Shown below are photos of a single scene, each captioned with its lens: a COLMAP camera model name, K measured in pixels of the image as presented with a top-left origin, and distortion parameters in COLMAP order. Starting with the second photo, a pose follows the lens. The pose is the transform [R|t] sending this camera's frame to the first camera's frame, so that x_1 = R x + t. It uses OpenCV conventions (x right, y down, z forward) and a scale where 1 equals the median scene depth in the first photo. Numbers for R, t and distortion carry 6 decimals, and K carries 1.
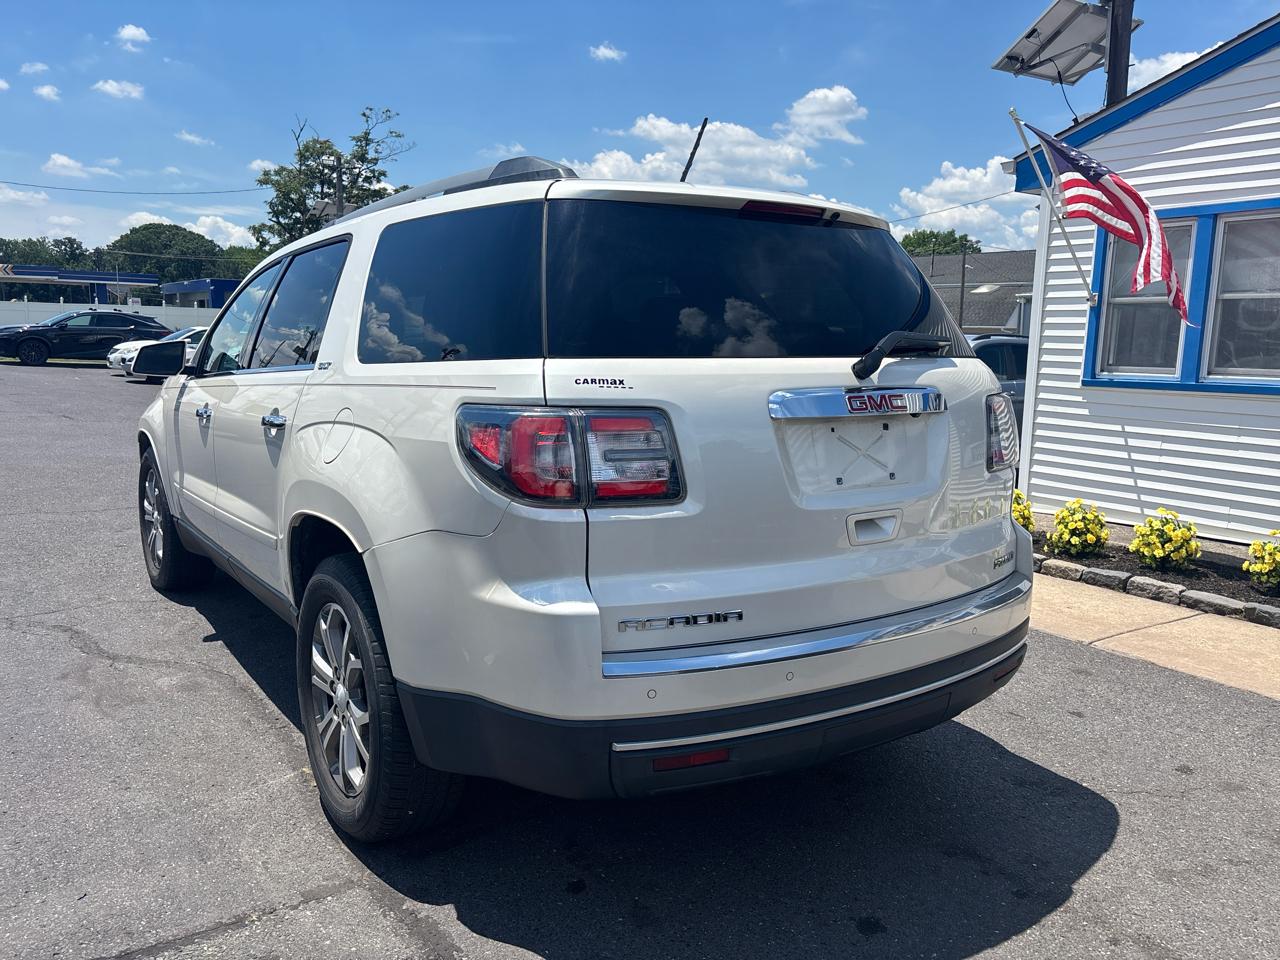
lens RADIAL K [[968.6, 0, 651.0], [0, 968.6, 486.3], [0, 0, 1]] dist [0.053512, -0.059832]
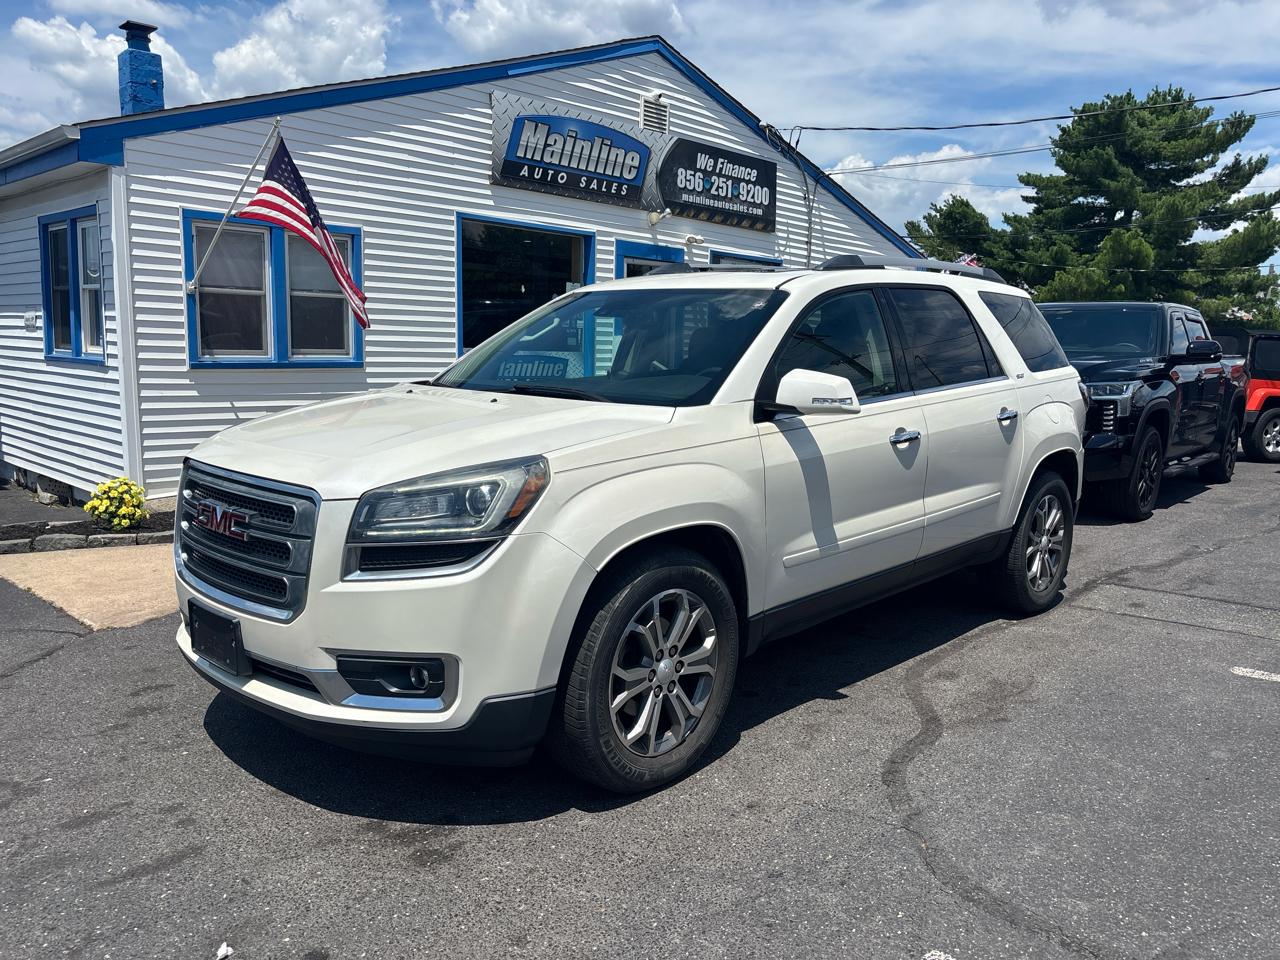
lens RADIAL K [[968.6, 0, 651.1], [0, 968.6, 478.4], [0, 0, 1]] dist [0.053512, -0.059832]
pose [[-0.207284, -0.162753, 0.964647, -1.297078], [0.117630, 0.974763, 0.189736, -0.240199], [-0.971183, 0.152801, -0.182909, 1.349552]]
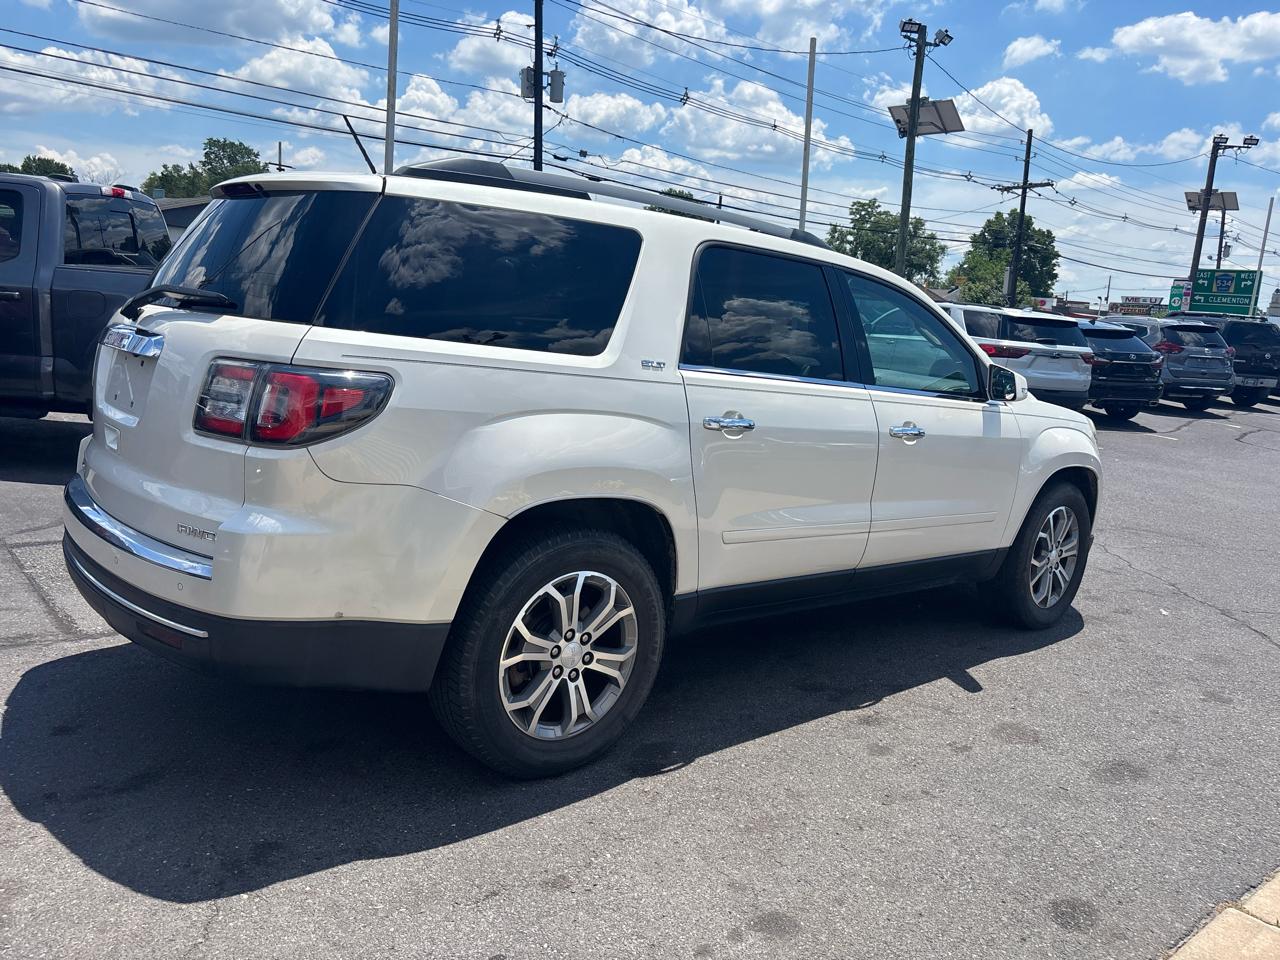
lens RADIAL K [[968.6, 0, 634.4], [0, 968.6, 485.4], [0, 0, 1]] dist [0.053512, -0.059832]
pose [[0.098169, 0.164523, -0.981476, 0.848637], [-0.225353, 0.964296, 0.139103, -0.124381], [0.969319, 0.207523, 0.131739, 0.826506]]
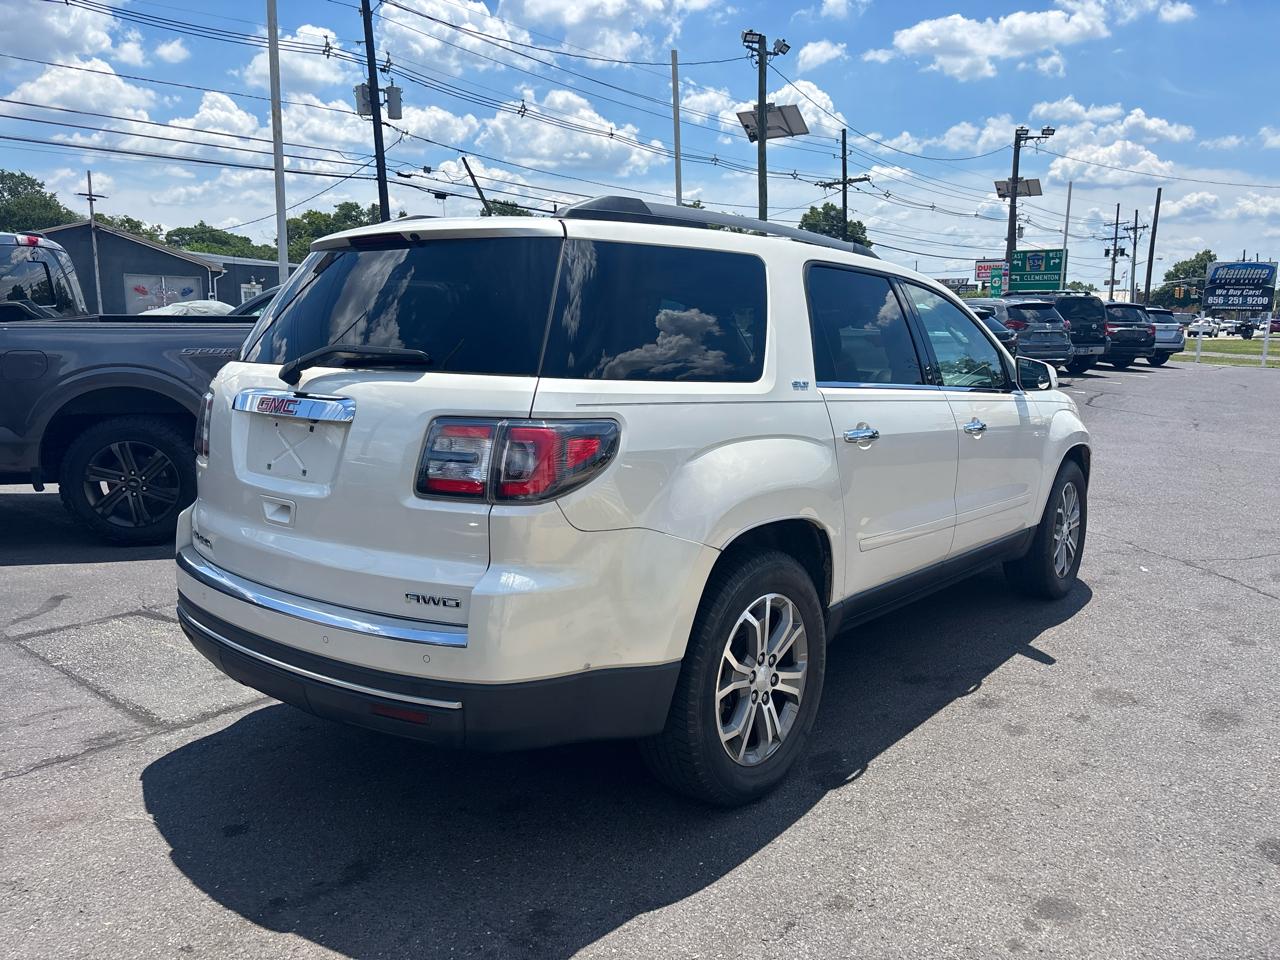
lens RADIAL K [[968.6, 0, 642.2], [0, 968.6, 475.6], [0, 0, 1]] dist [0.053512, -0.059832]
pose [[0.272336, 0.130508, -0.953311, 0.808818], [-0.148900, 0.984540, 0.092246, -0.096031], [0.950611, 0.116826, 0.287558, 0.593961]]
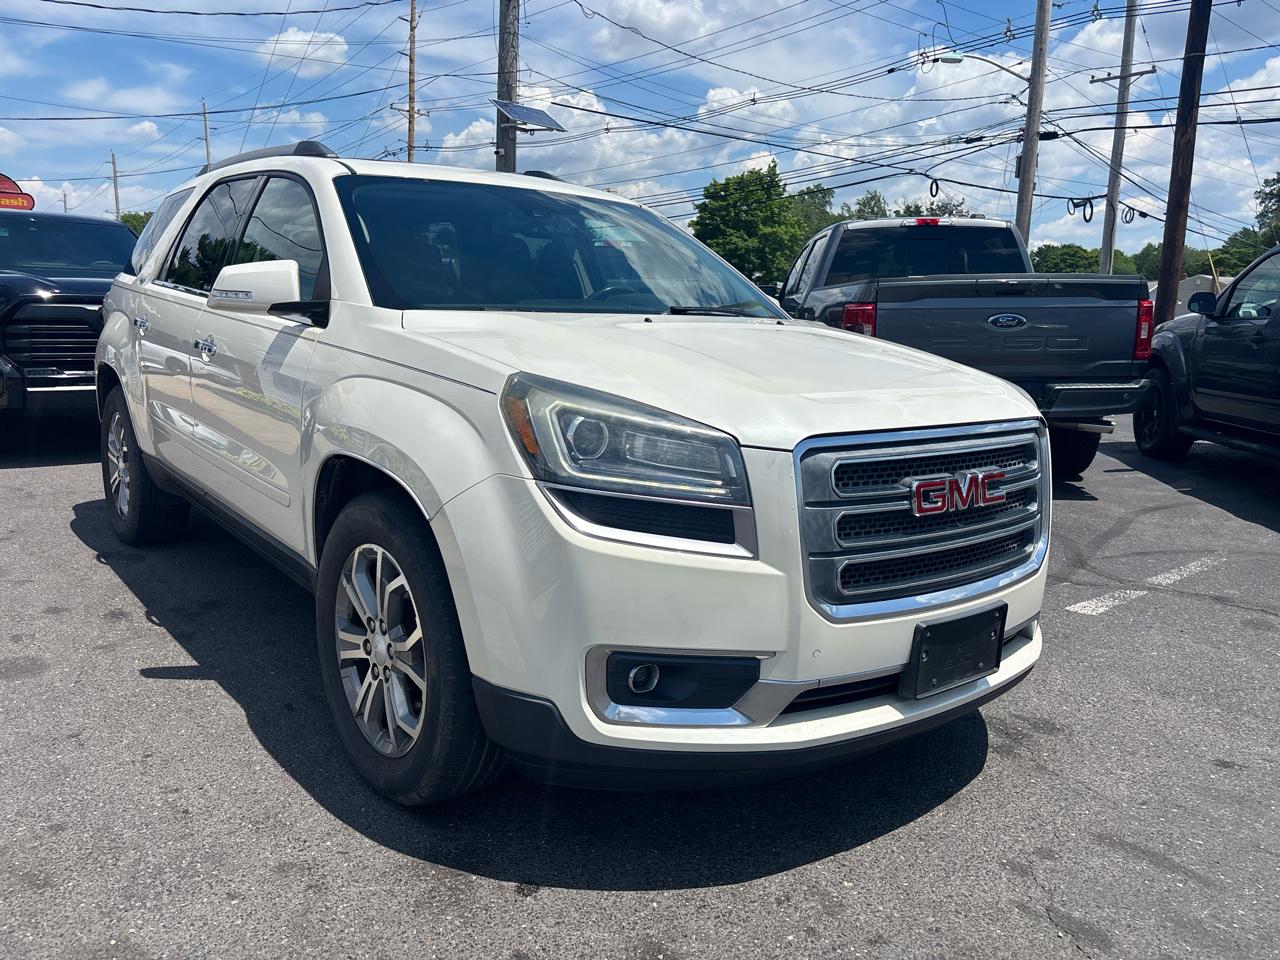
lens RADIAL K [[968.6, 0, 638.2], [0, 968.6, 482.5], [0, 0, 1]] dist [0.053512, -0.059832]
pose [[-0.997391, -0.038966, -0.060771, -0.356577], [-0.056481, 0.945485, 0.320731, -0.276614], [0.044961, 0.323327, -0.945219, 2.008049]]
